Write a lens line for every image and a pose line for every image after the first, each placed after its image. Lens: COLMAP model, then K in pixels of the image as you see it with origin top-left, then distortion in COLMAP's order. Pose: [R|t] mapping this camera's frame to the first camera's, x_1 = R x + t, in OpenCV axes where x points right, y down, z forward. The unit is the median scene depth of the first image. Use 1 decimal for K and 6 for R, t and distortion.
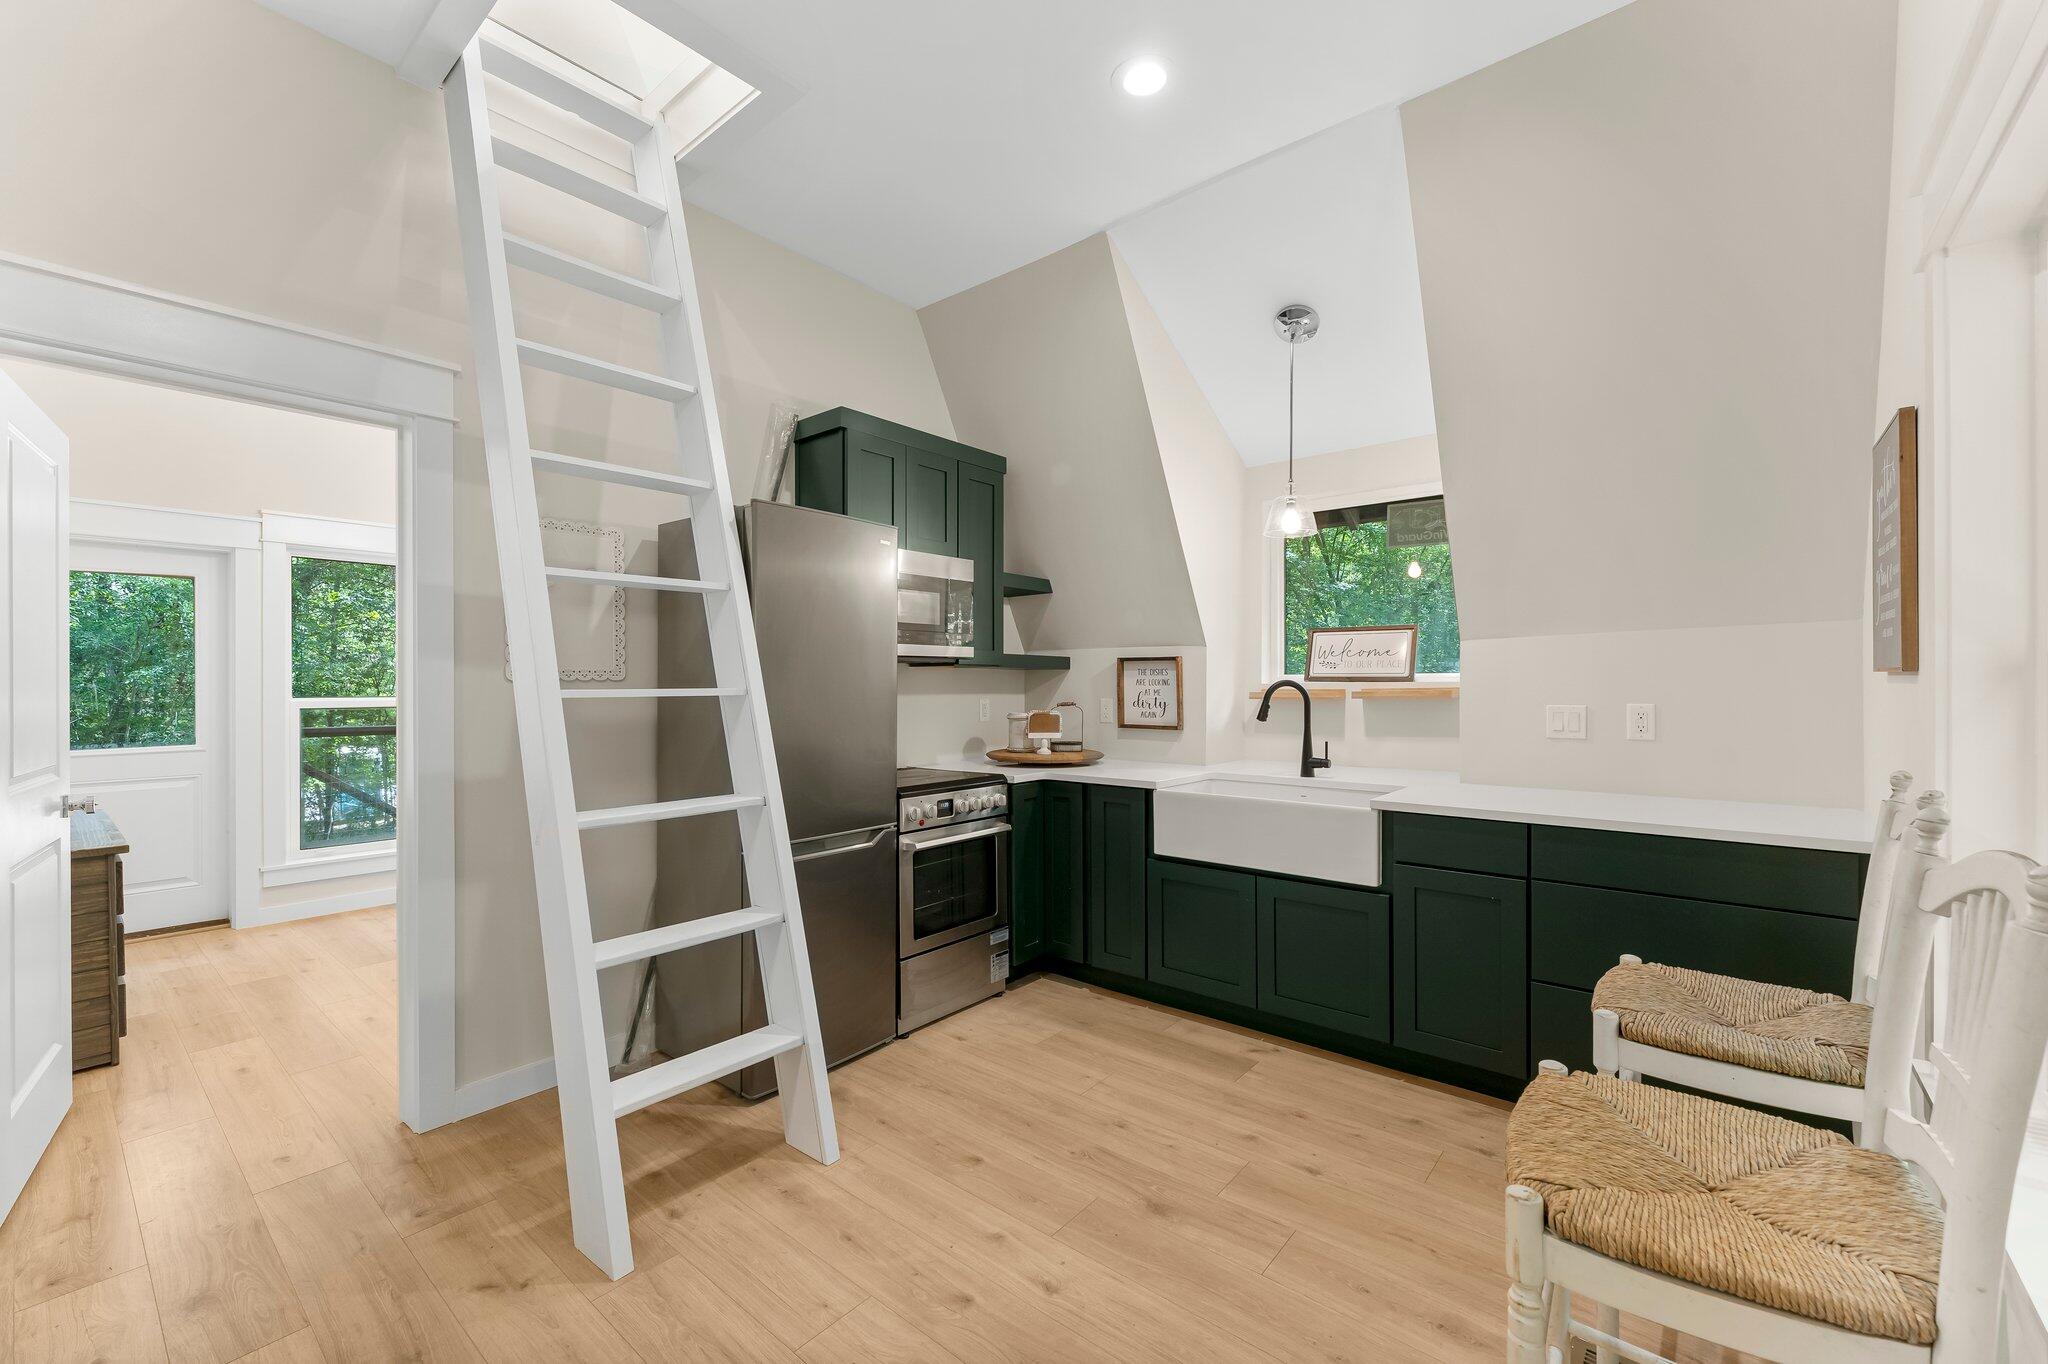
lens RADIAL K [[834.2, 0, 1024.0], [0, 834.2, 682.0], [0, 0, 1]] dist [0.003278, 0.000077]
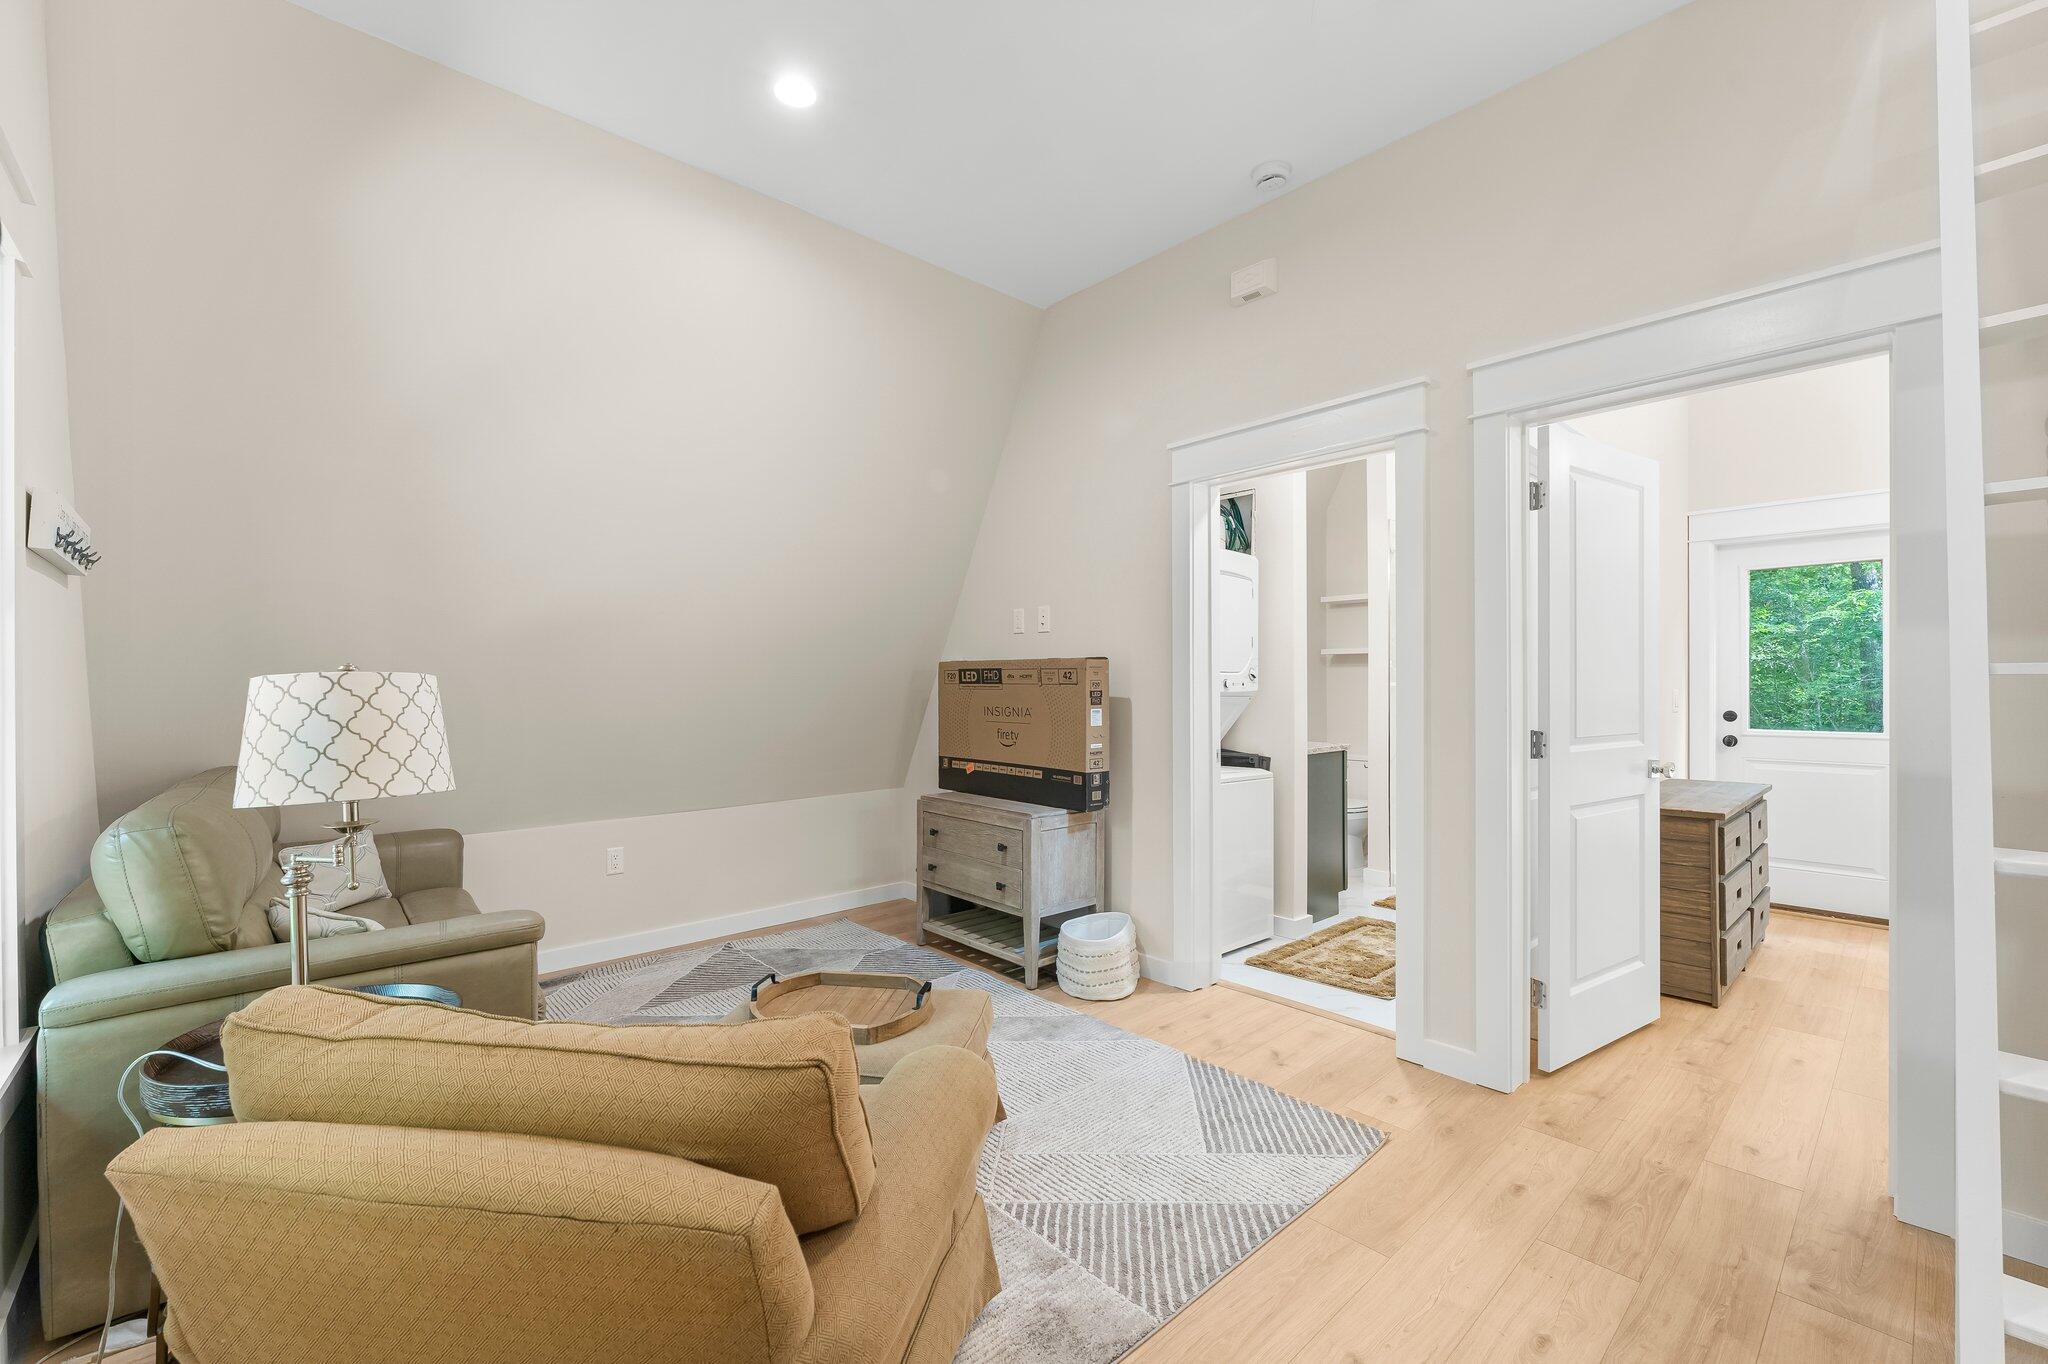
lens RADIAL K [[846.2, 0, 1008.7], [0, 846.2, 685.4], [0, 0, 1]] dist [-0.001311, 0.000246]
pose [[-0.140403, 0.006671, -0.990072, 0.148882], [0.006622, 0.999961, 0.005799, 0.011316], [0.990072, -0.005742, -0.140441, 0.201001]]
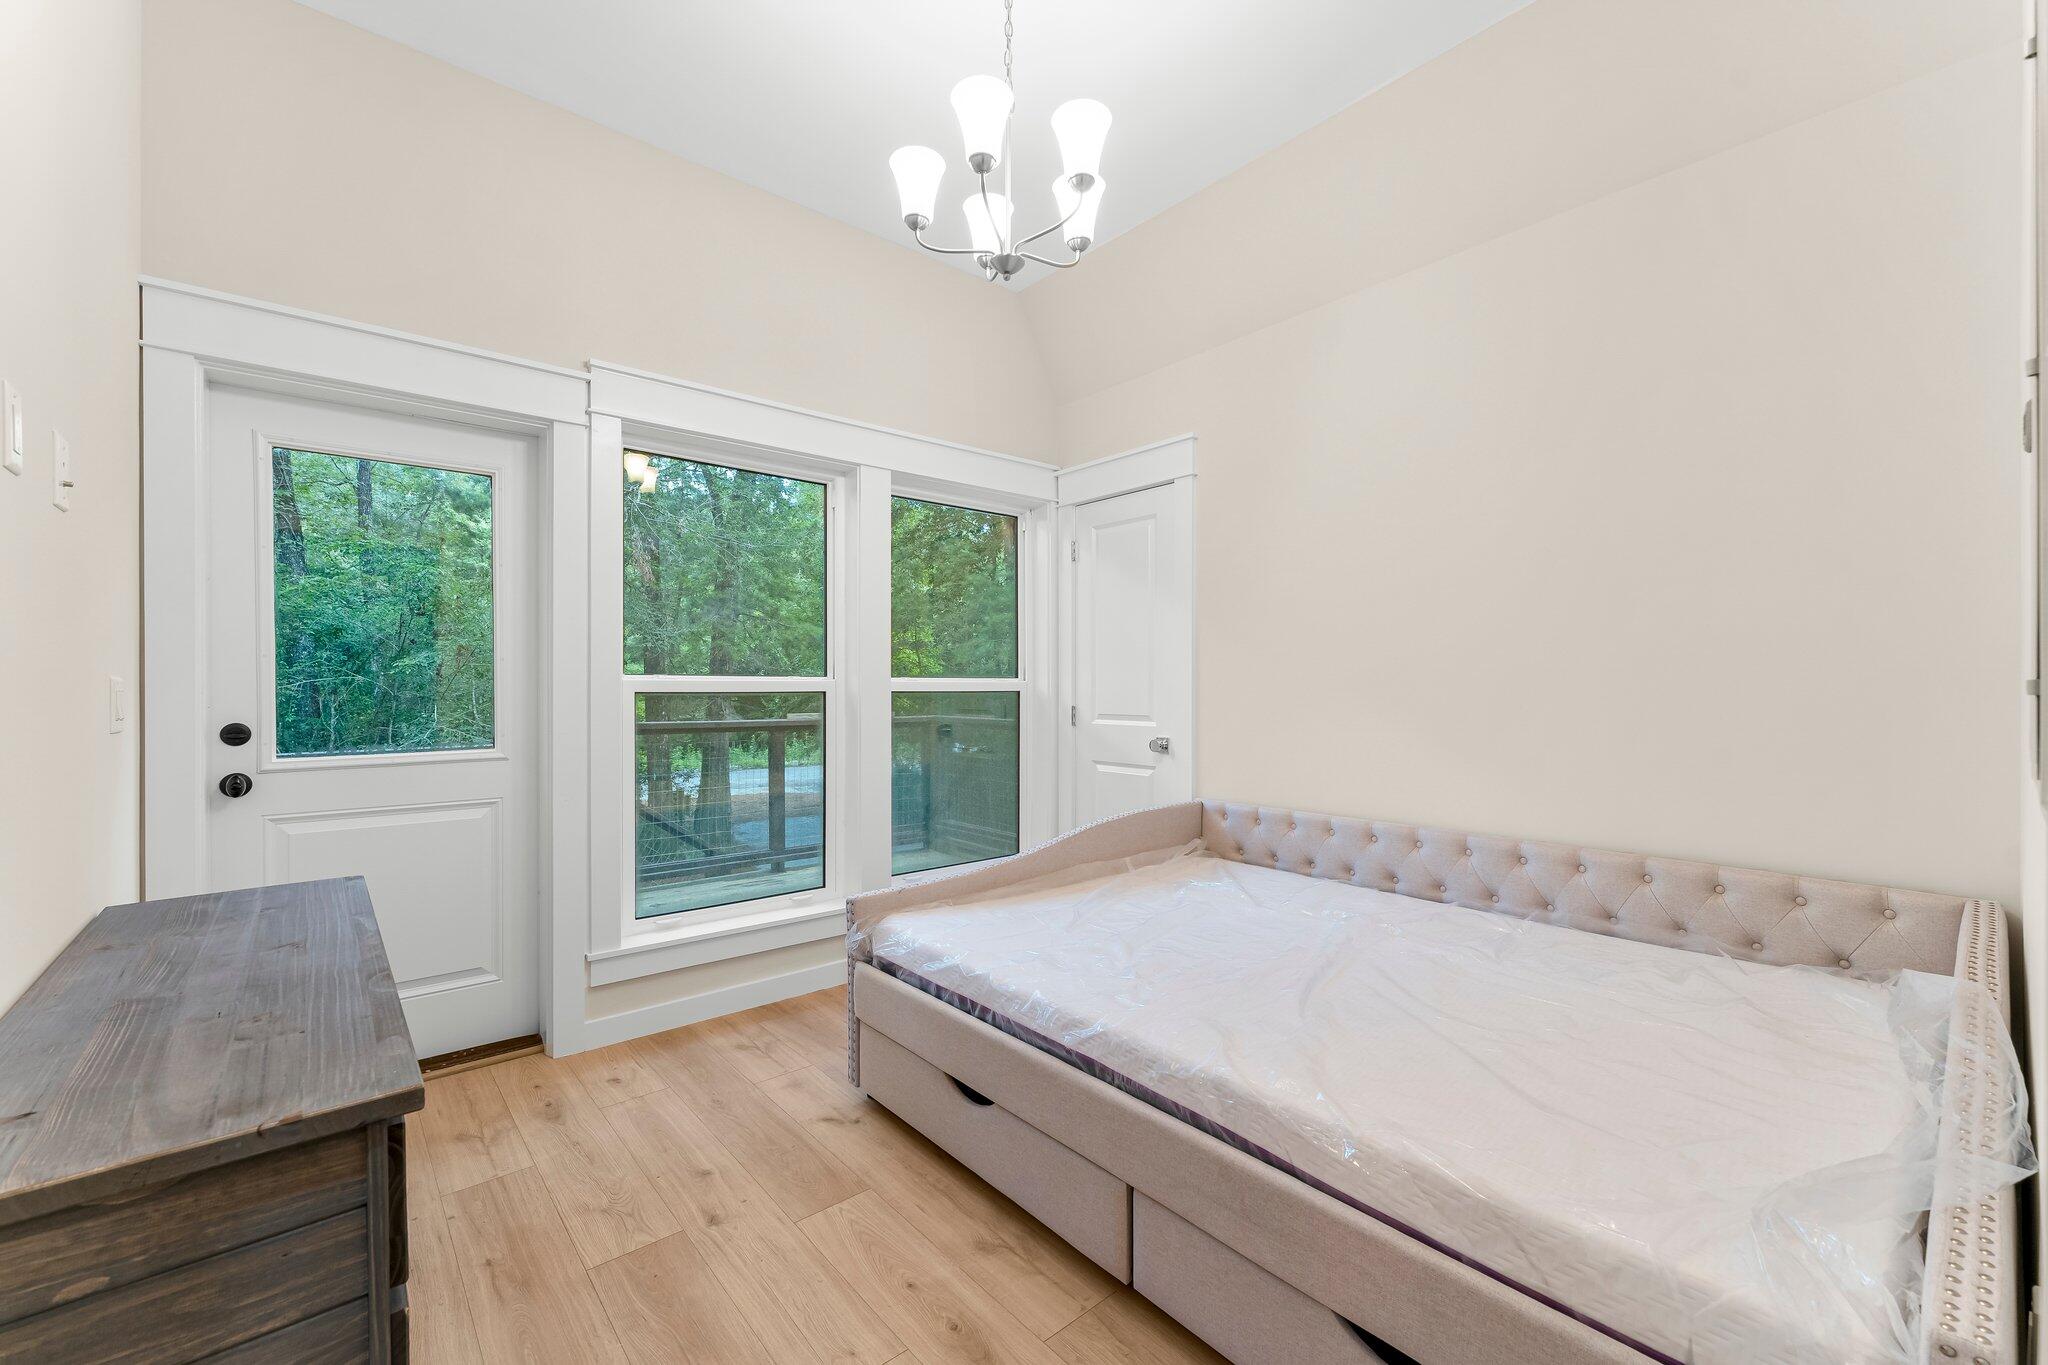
lens RADIAL K [[834.2, 0, 1024.0], [0, 834.2, 682.5], [0, 0, 1]] dist [0.003278, 0.000077]
pose [[0.986019, -0.005548, -0.166543, -0.722739], [0.003913, 0.999941, -0.010145, 0.049142], [0.166590, 0.009352, 0.985982, 0.661471]]
